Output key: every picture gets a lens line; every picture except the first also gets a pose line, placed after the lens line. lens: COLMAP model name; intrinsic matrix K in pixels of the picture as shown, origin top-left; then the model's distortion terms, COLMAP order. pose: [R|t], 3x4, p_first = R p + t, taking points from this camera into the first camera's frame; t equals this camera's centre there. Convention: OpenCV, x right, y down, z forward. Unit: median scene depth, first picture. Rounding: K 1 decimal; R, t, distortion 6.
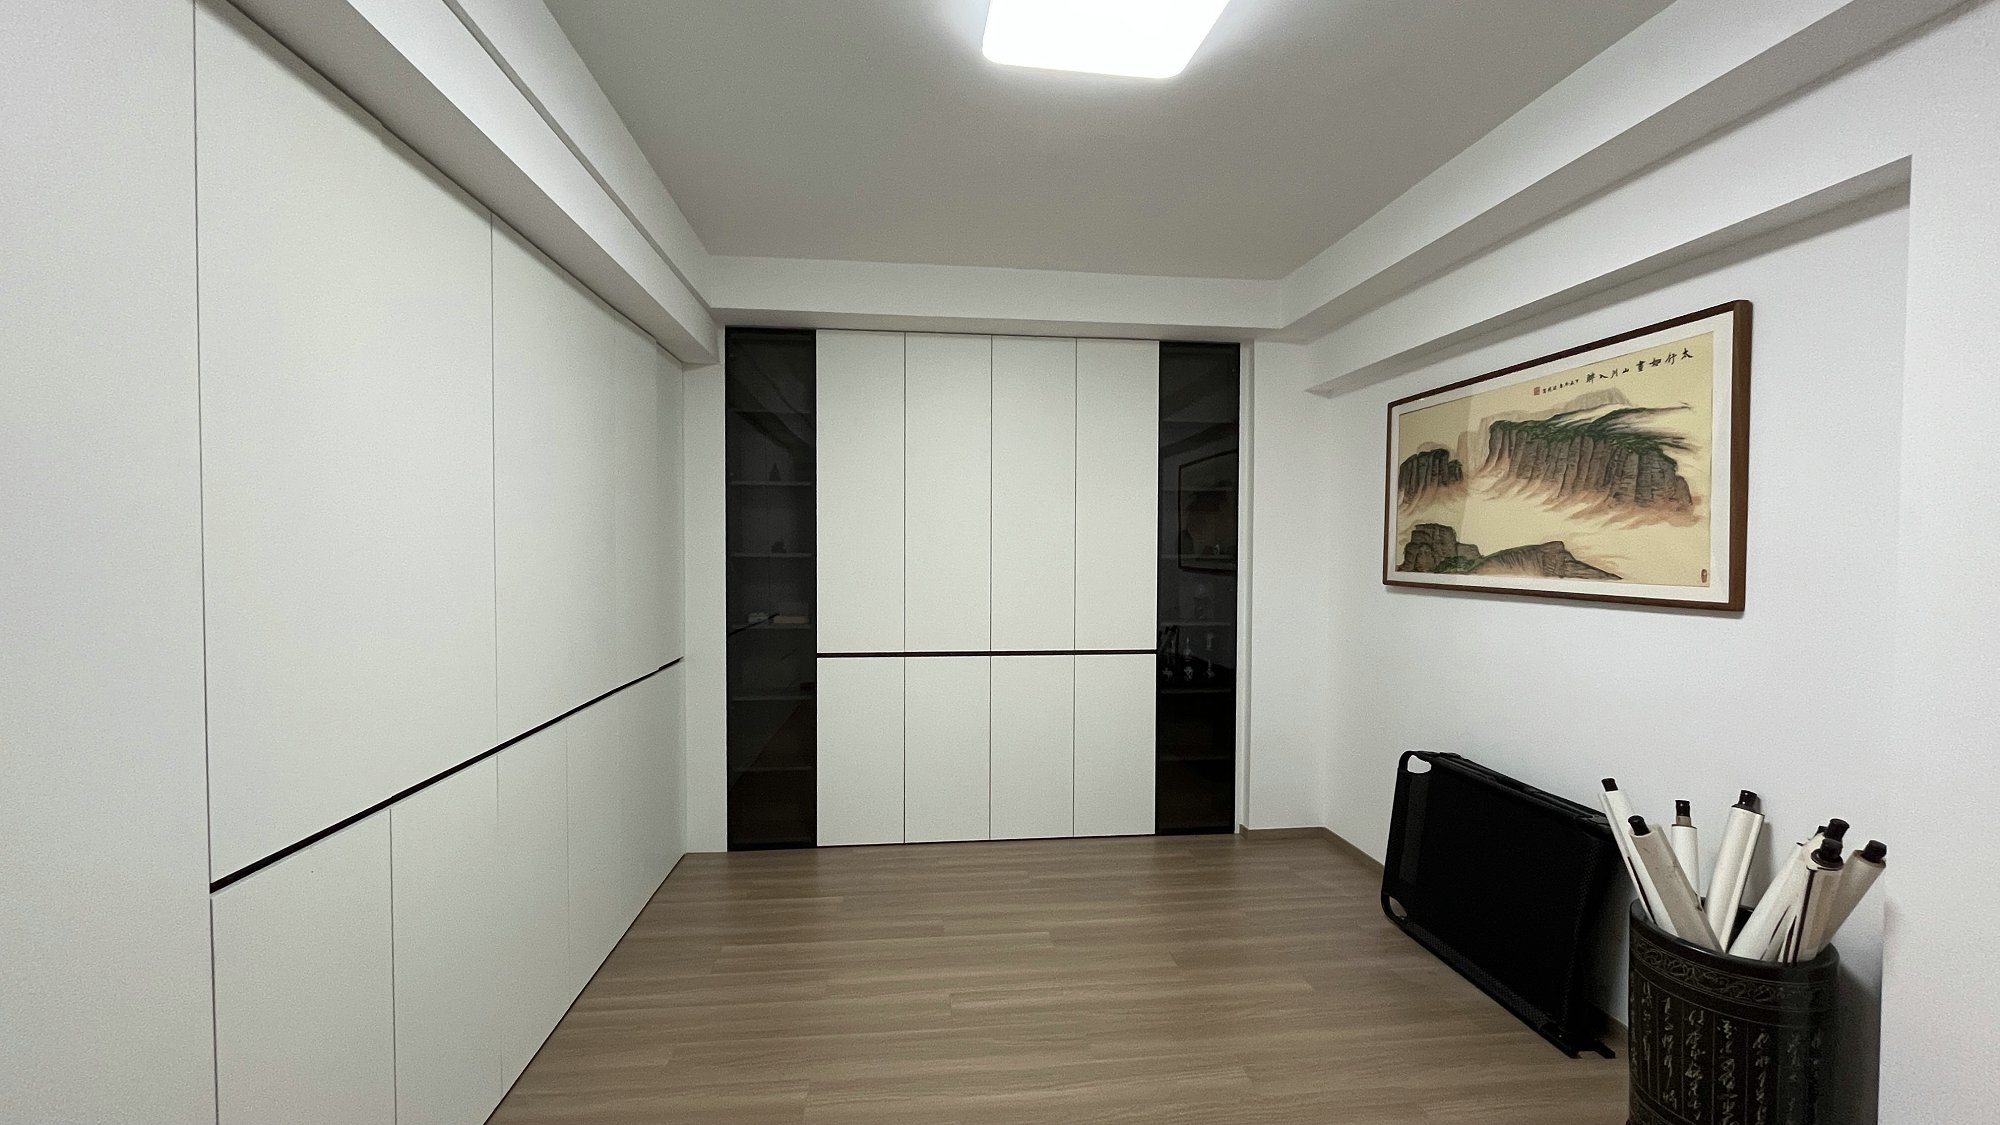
lens RADIAL K [[808.8, 0, 998.4], [0, 808.8, 567.4], [0, 0, 1]] dist [-0.001907, -0.000347]
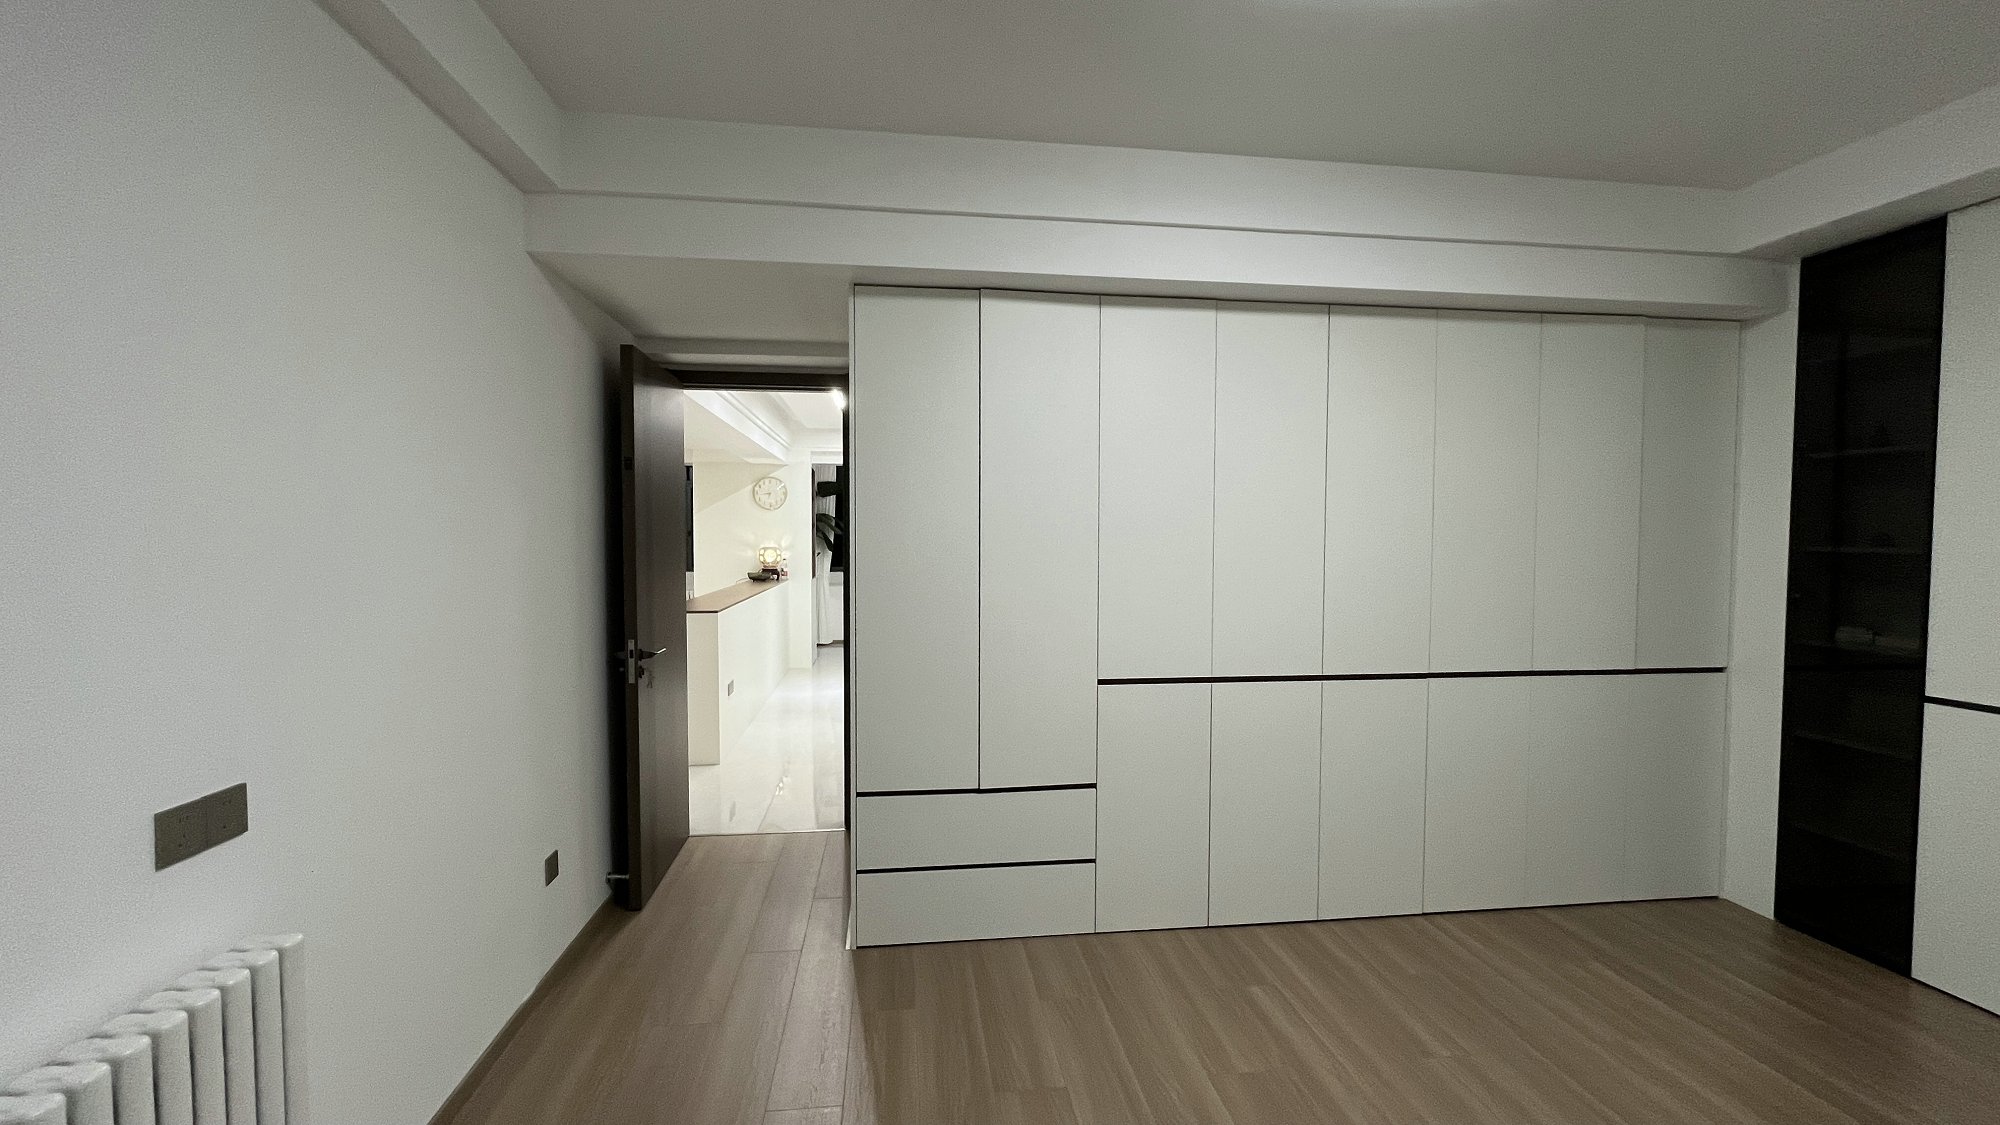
lens RADIAL K [[817.8, 0, 1000.0], [0, 817.8, 562.5], [0, 0, 1]] dist [0.001203, -0.000027]
pose [[0.015198, 0.022109, -0.999640, 0.507355], [-0.030879, 0.999289, 0.021631, 0.004960], [0.999408, 0.030539, 0.015870, 0.242518]]
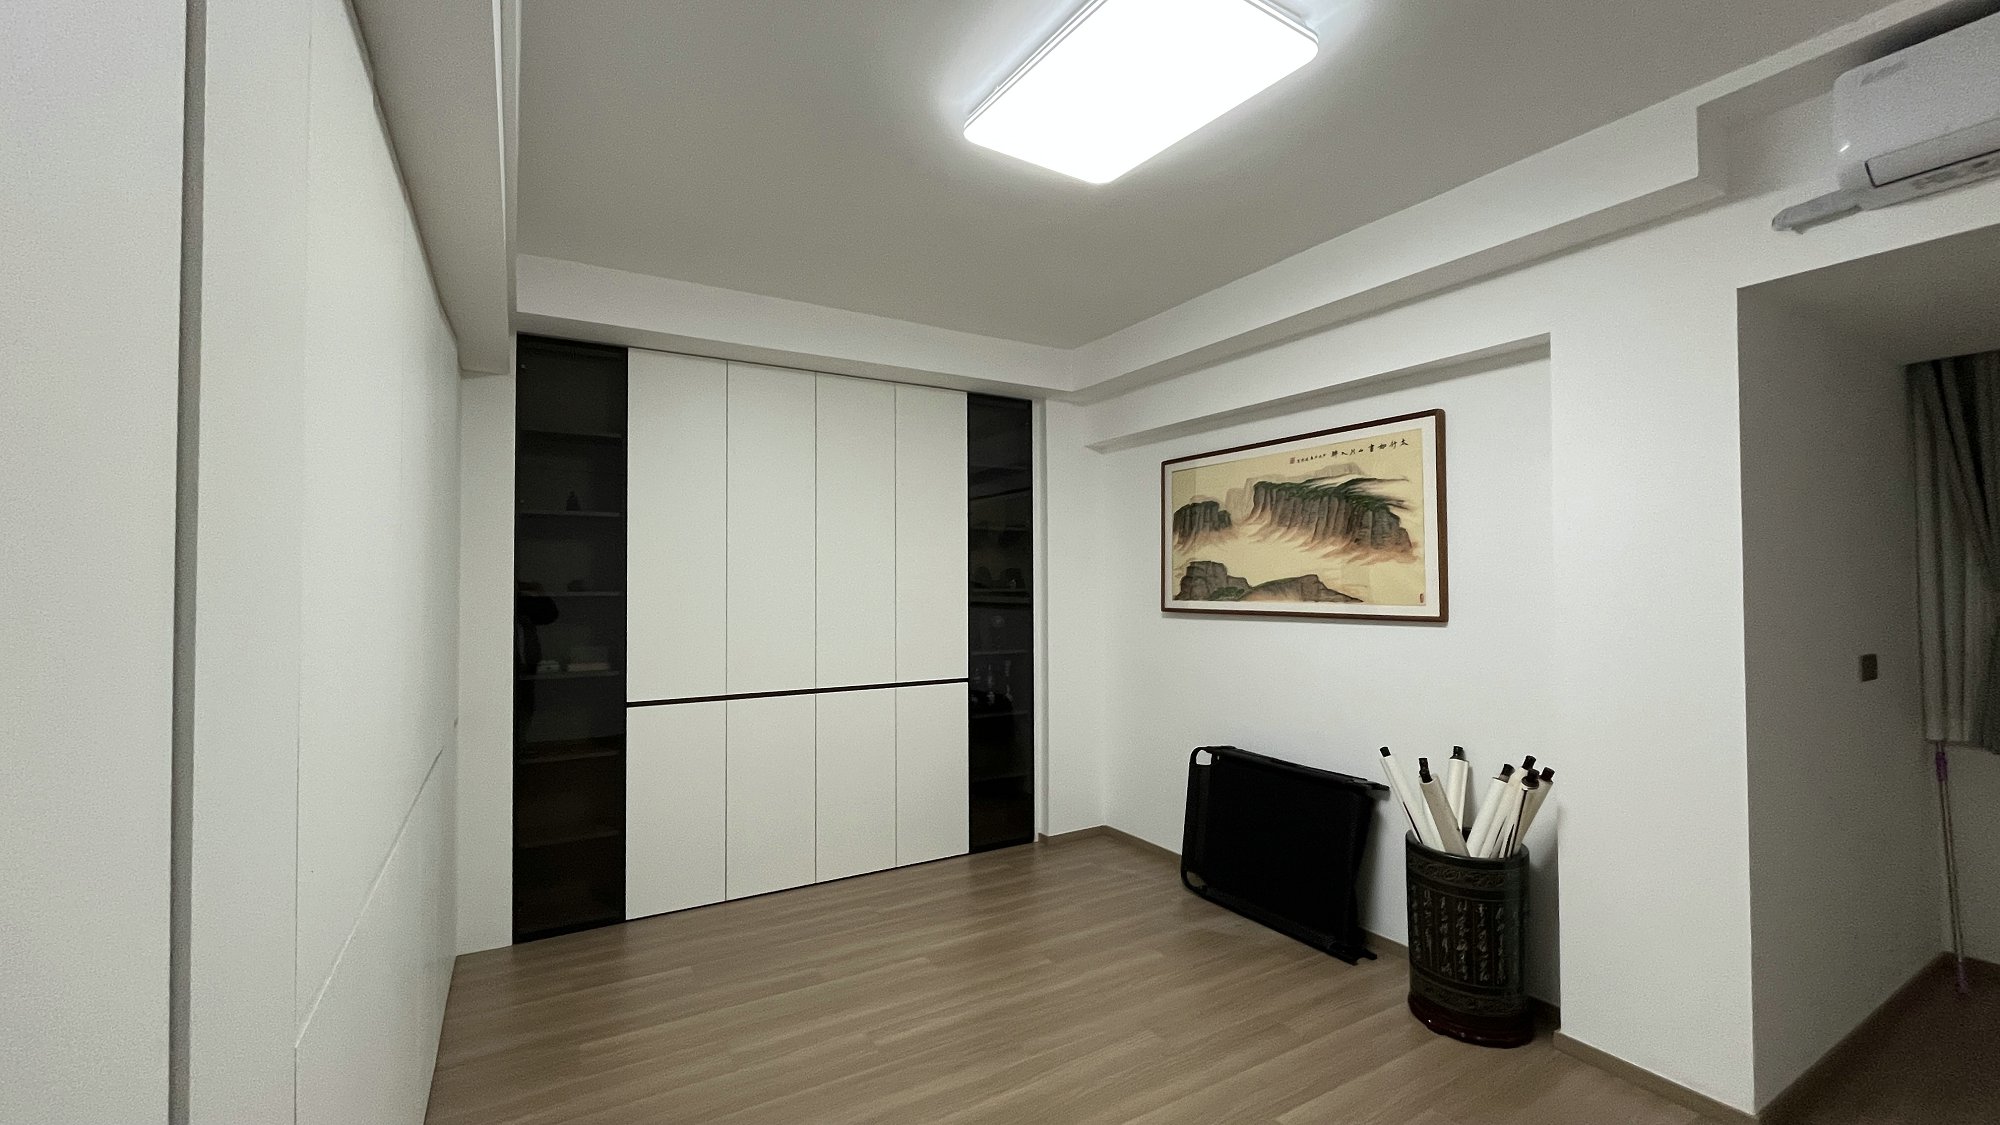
lens RADIAL K [[808.8, 0, 998.4], [0, 808.8, 567.4], [0, 0, 1]] dist [-0.001907, -0.000347]
pose [[0.911059, 0.000008, 0.412277, -0.249688], [0.018589, 0.998982, -0.041097, 0.000757], [-0.411858, 0.045106, 0.910131, 0.004659]]
